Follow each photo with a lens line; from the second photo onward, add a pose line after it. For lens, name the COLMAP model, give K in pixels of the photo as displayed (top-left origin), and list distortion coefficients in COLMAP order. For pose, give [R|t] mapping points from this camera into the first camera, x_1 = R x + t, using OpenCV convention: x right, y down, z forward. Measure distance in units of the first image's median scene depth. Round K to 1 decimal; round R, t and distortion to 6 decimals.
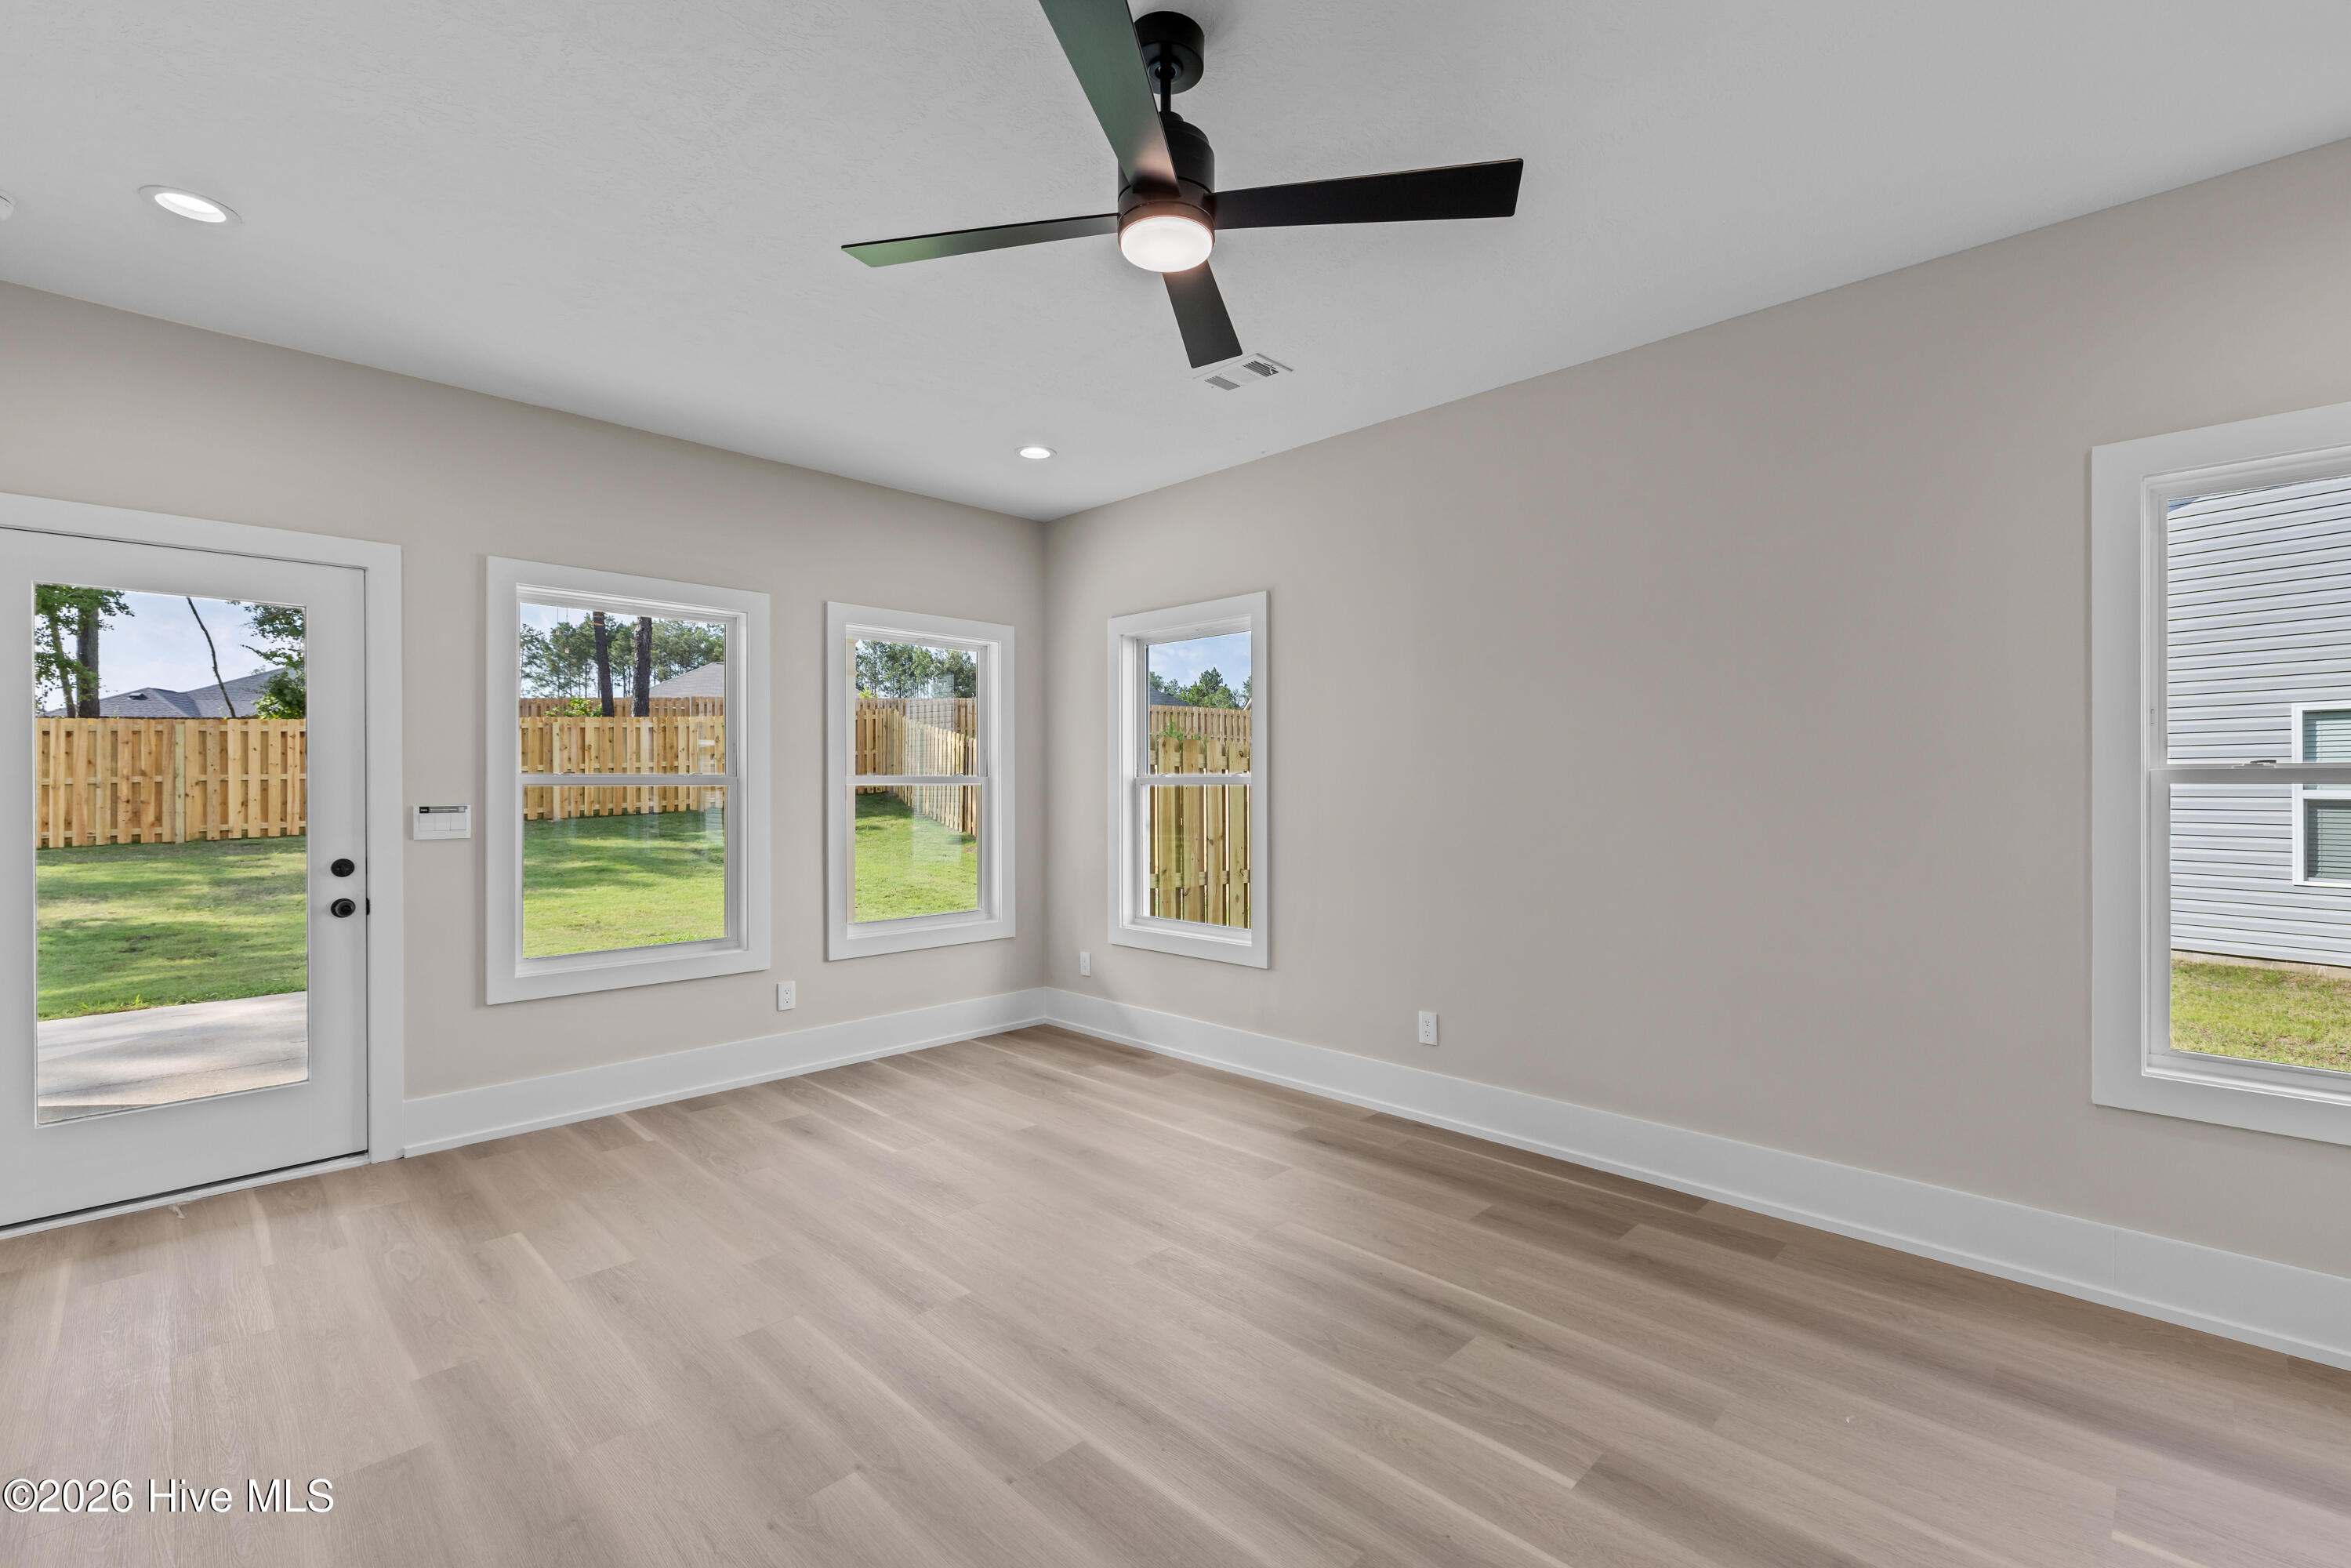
lens RADIAL K [[1012.6, 0, 1176.6], [0, 1012.6, 781.1], [0, 0, 1]] dist [-0.001418, 0.000542]
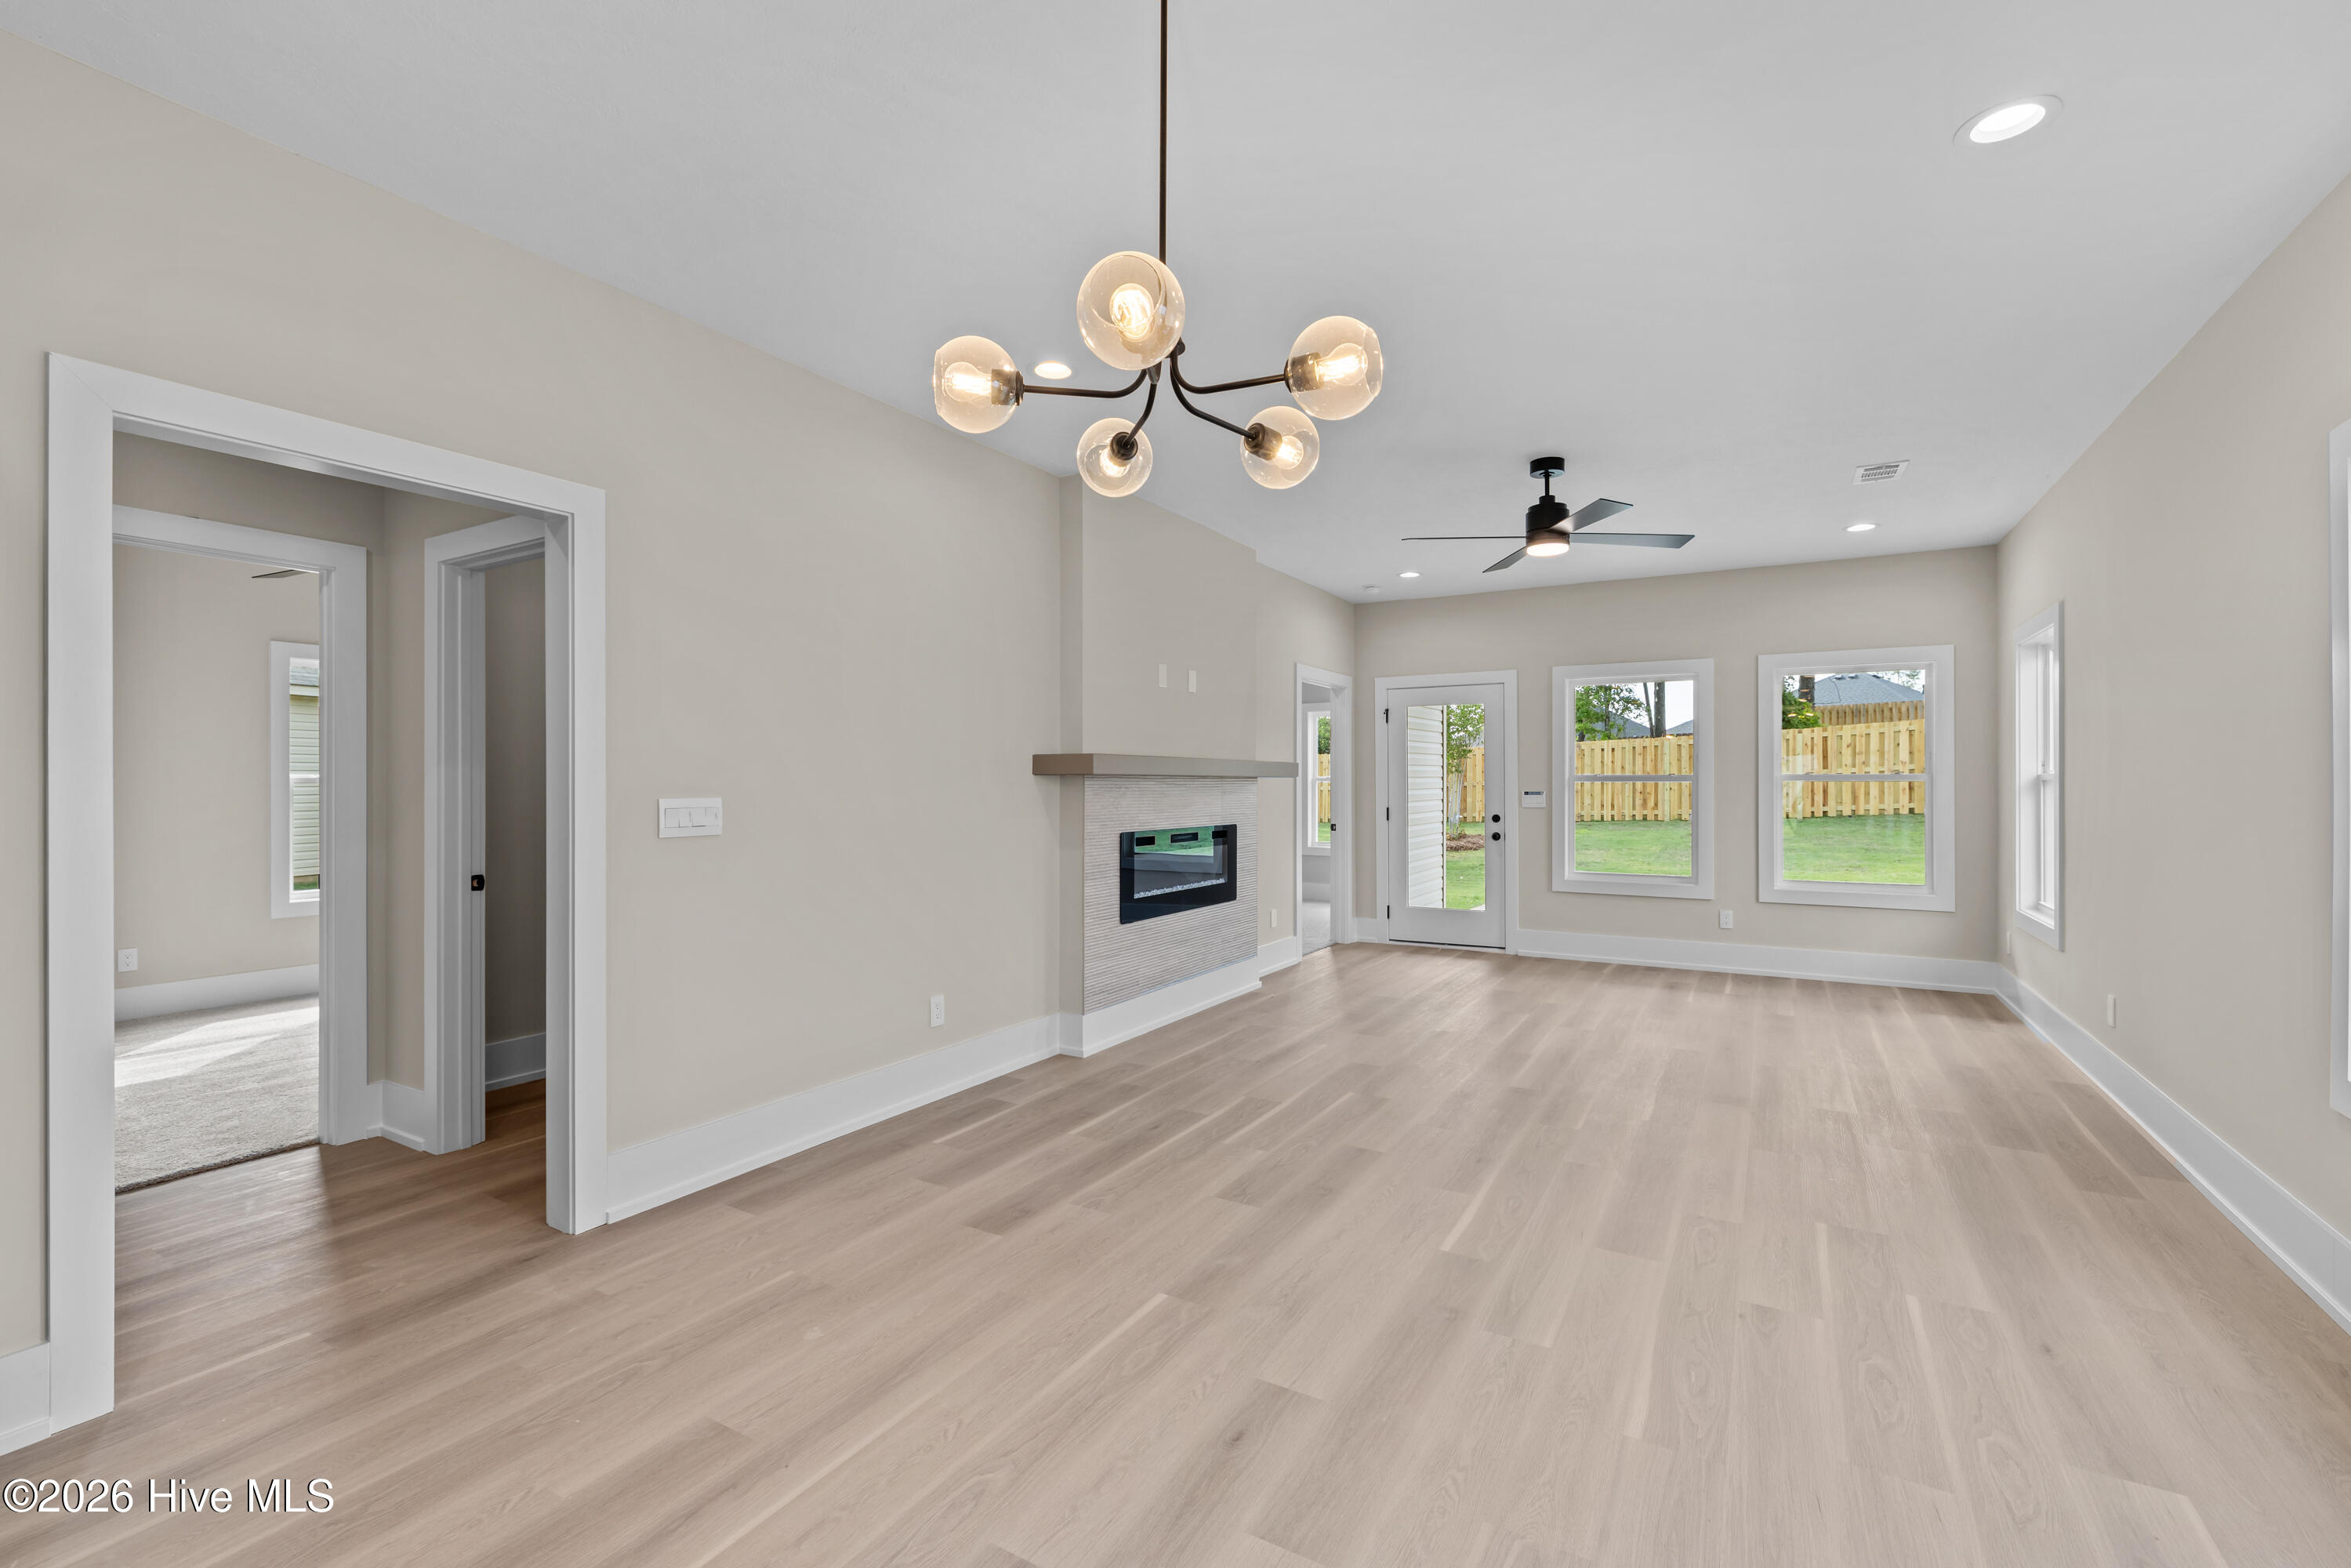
lens RADIAL K [[1012.4, 0, 1175.5], [0, 1012.4, 784.0], [0, 0, 1]] dist [-0.003674, -0.000164]
pose [[0.244689, 0.001435, -0.969601, 0.897569], [0.004300, 0.999987, 0.002565, 0.000441], [0.969592, -0.004797, 0.244680, -0.178341]]
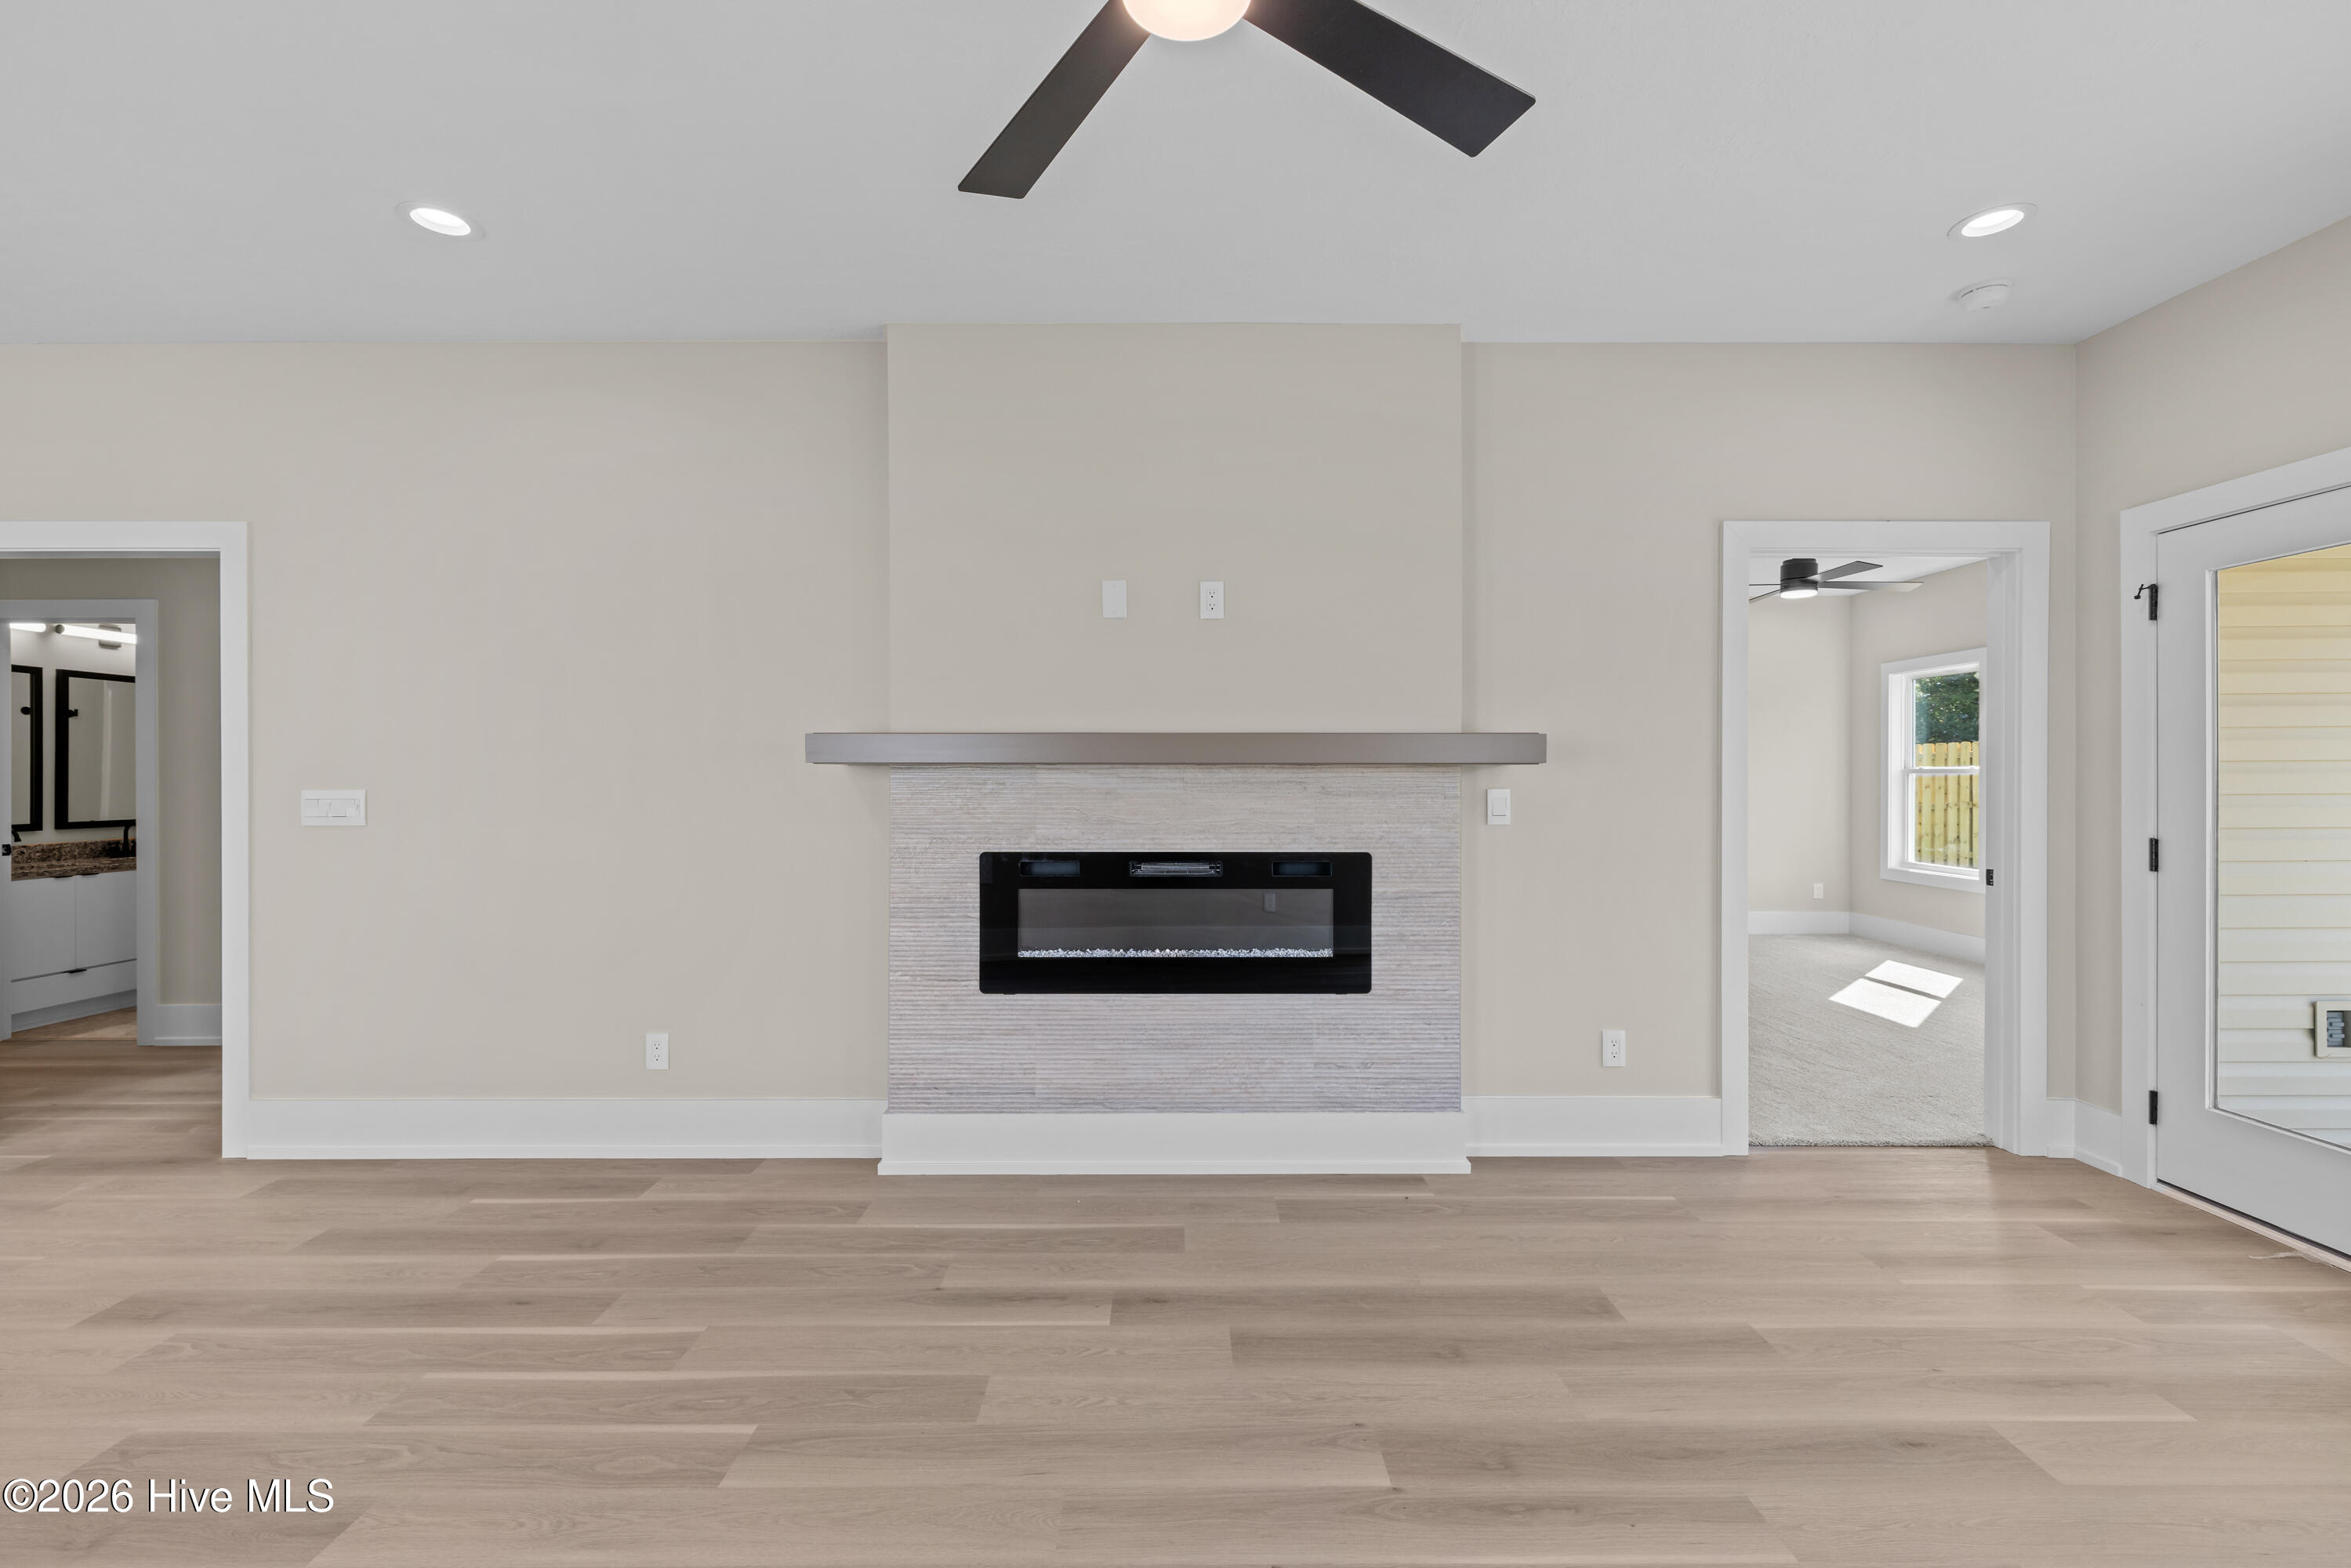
lens RADIAL K [[1012.6, 0, 1176.6], [0, 1012.6, 781.1], [0, 0, 1]] dist [-0.001418, 0.000542]
pose [[-0.708139, 0.003688, -0.706063, 0.212669], [0.003860, 0.999992, 0.001352, 0.005451], [0.706062, -0.001768, -0.708148, 0.650846]]
